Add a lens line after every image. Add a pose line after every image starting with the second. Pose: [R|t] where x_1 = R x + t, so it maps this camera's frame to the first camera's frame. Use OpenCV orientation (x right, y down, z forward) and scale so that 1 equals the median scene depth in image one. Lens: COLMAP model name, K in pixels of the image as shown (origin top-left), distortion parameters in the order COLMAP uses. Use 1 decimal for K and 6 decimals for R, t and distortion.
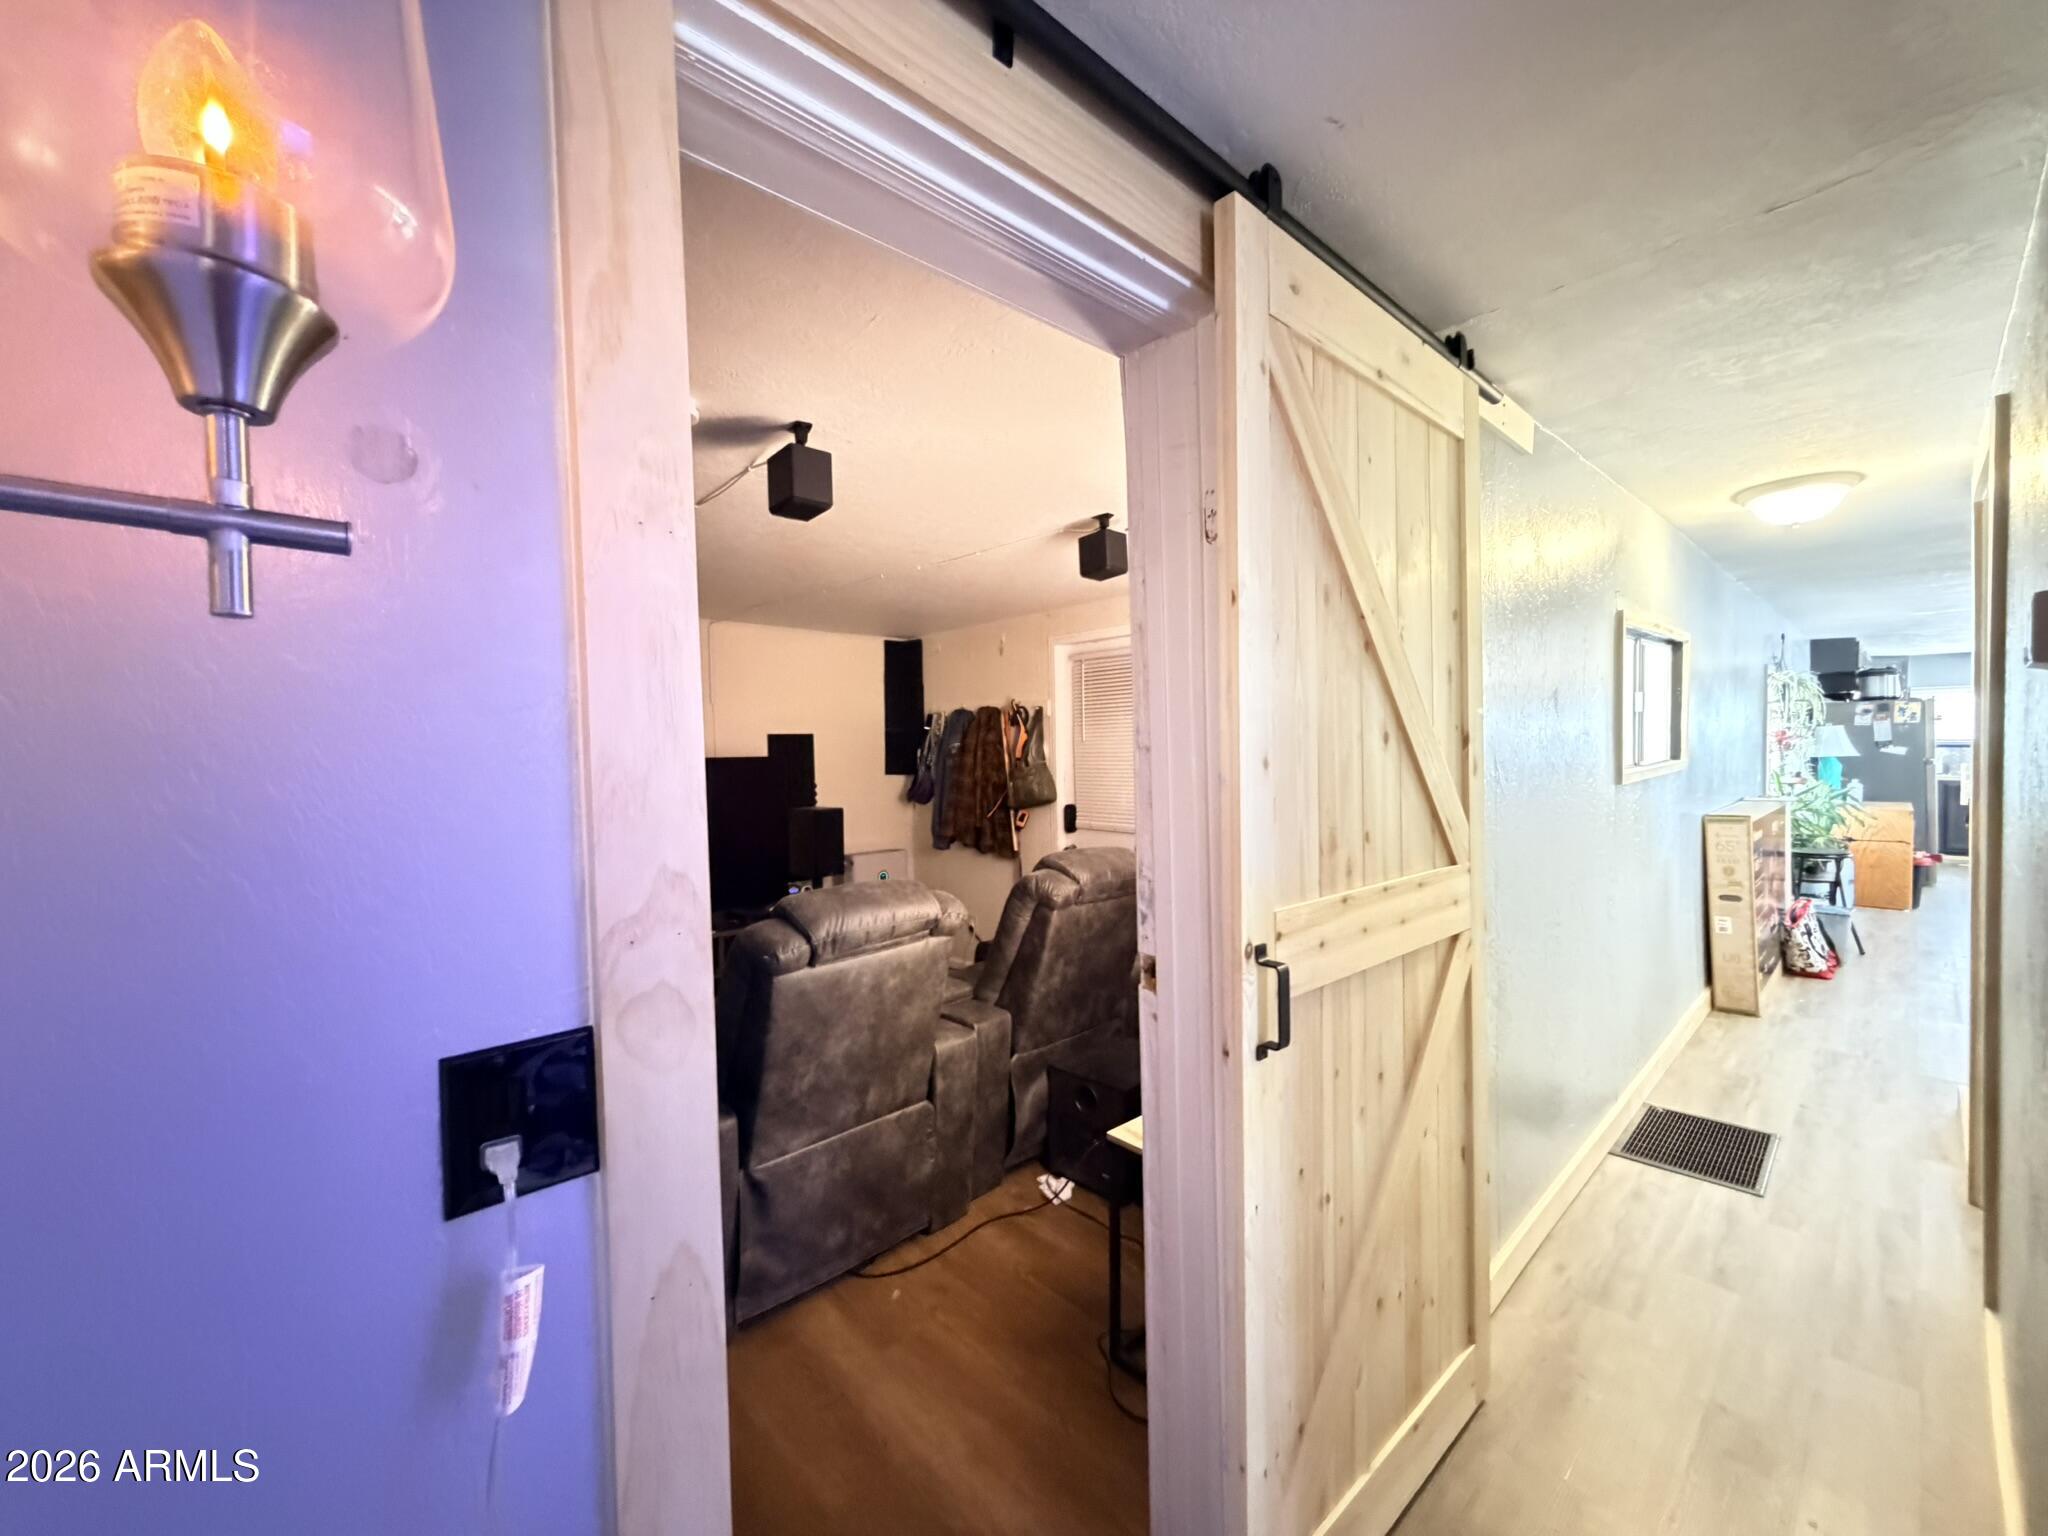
lens RADIAL K [[820.8, 0, 1019.5], [0, 820.8, 768.7], [0, 0, 1]] dist [0.001466, 0.000215]
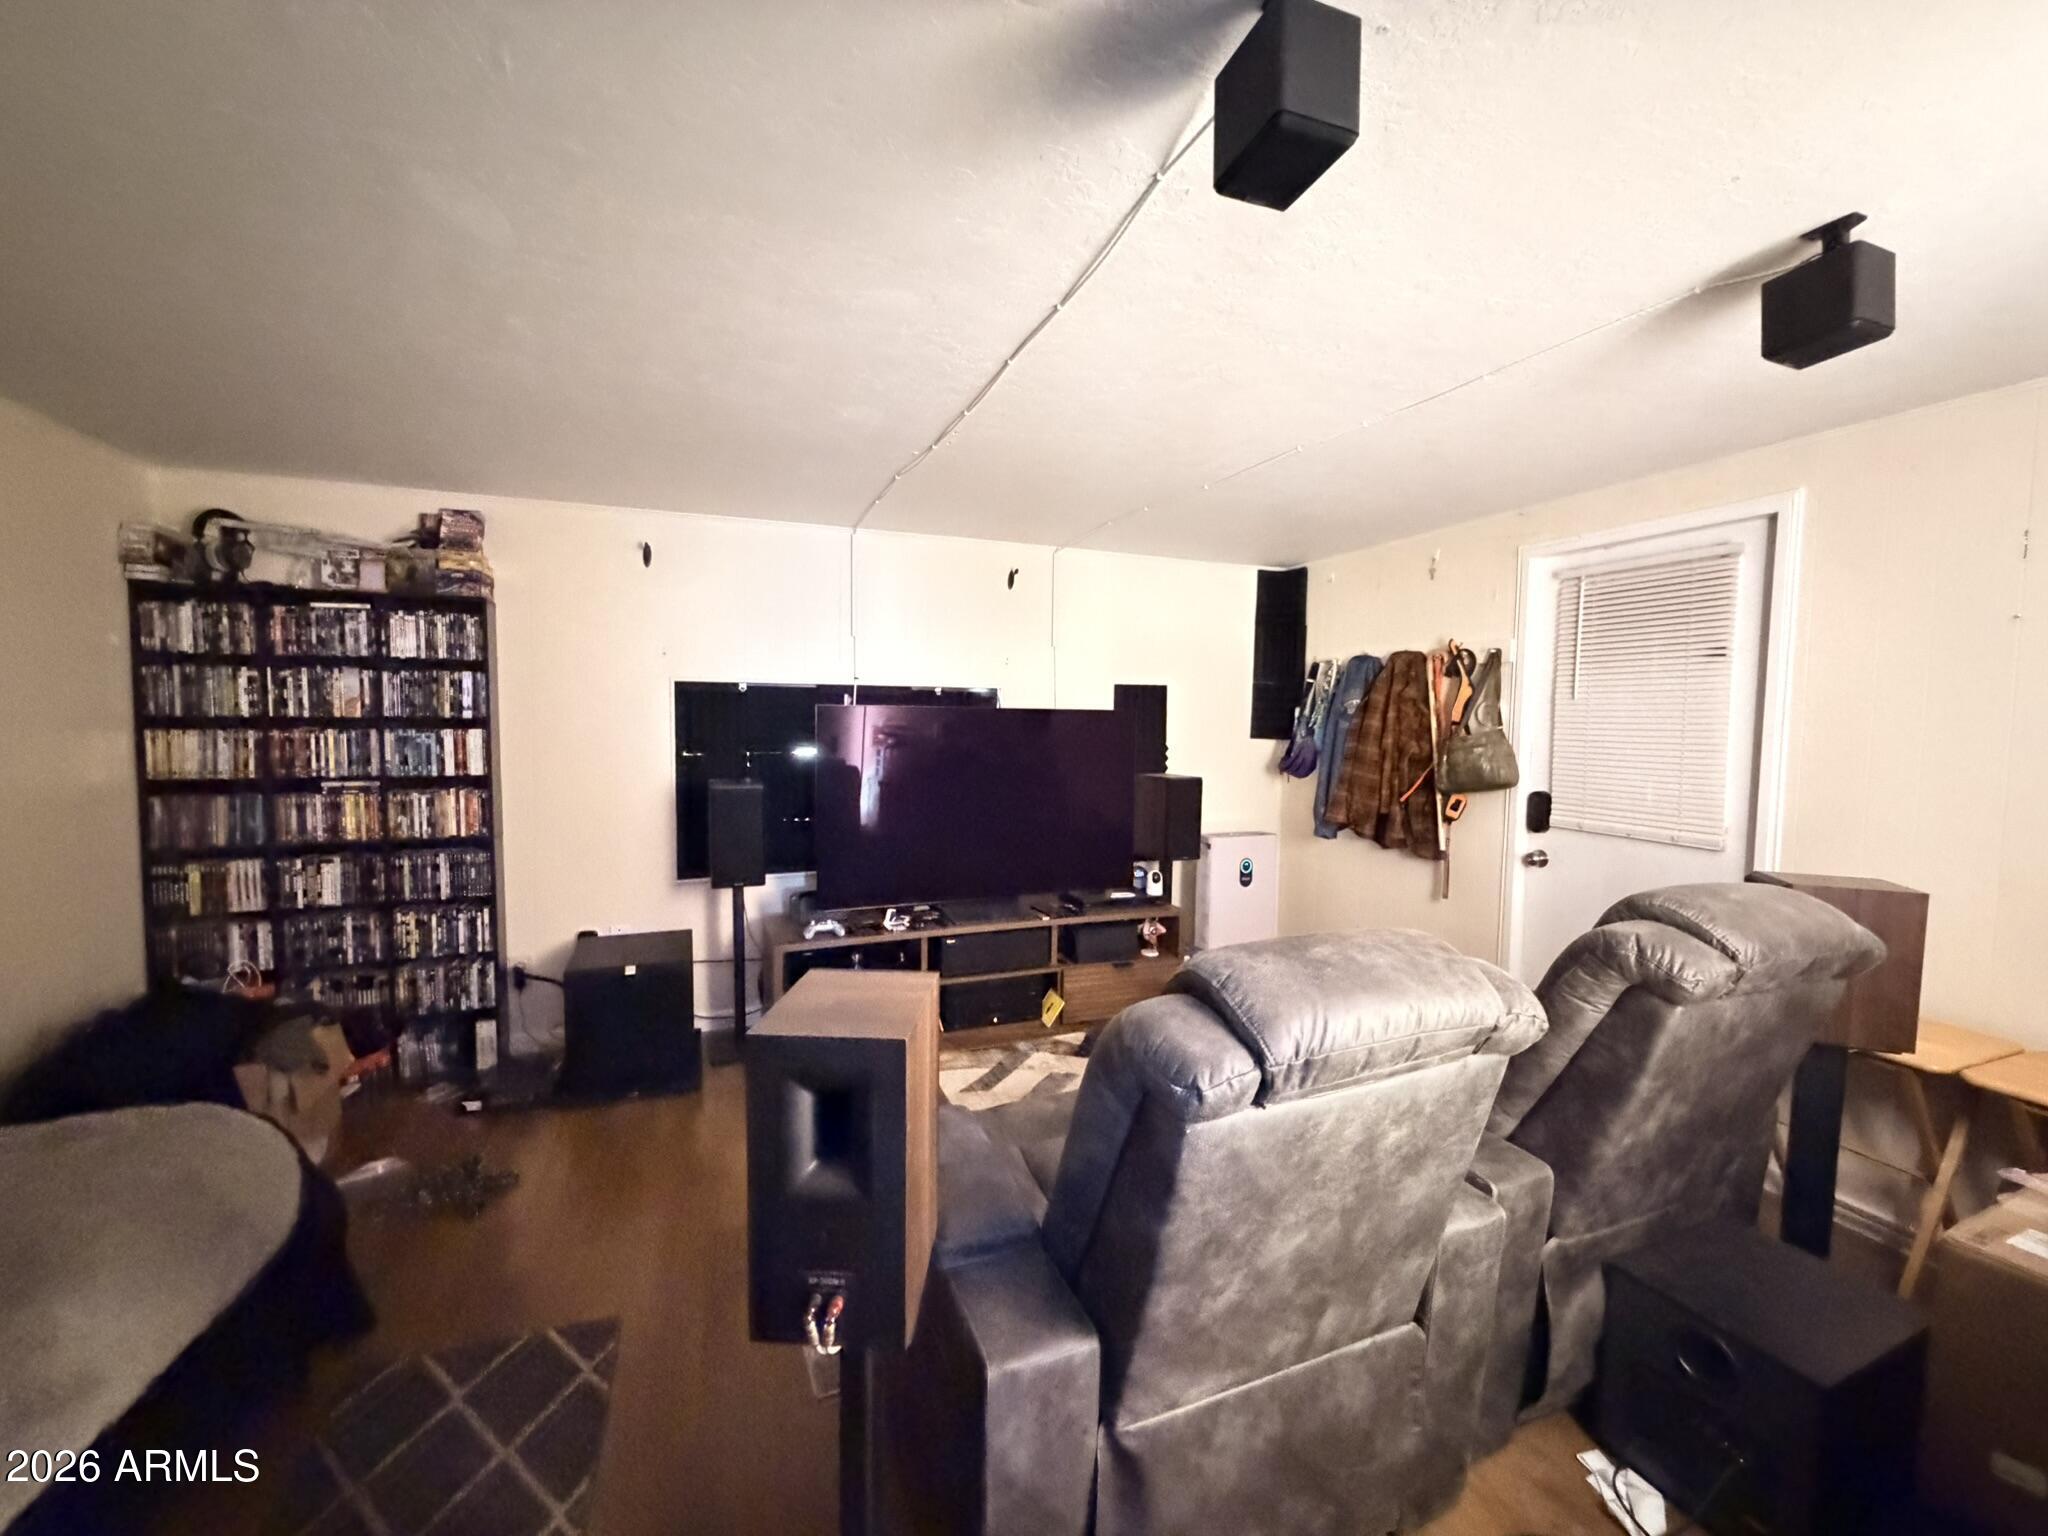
lens RADIAL K [[820.8, 0, 1019.5], [0, 820.8, 768.7], [0, 0, 1]] dist [0.001466, 0.000215]
pose [[0.926038, 0.052439, -0.373770, -0.151224], [-0.036592, 0.998110, 0.049374, 0.011529], [0.375653, -0.032045, 0.926206, 0.350311]]
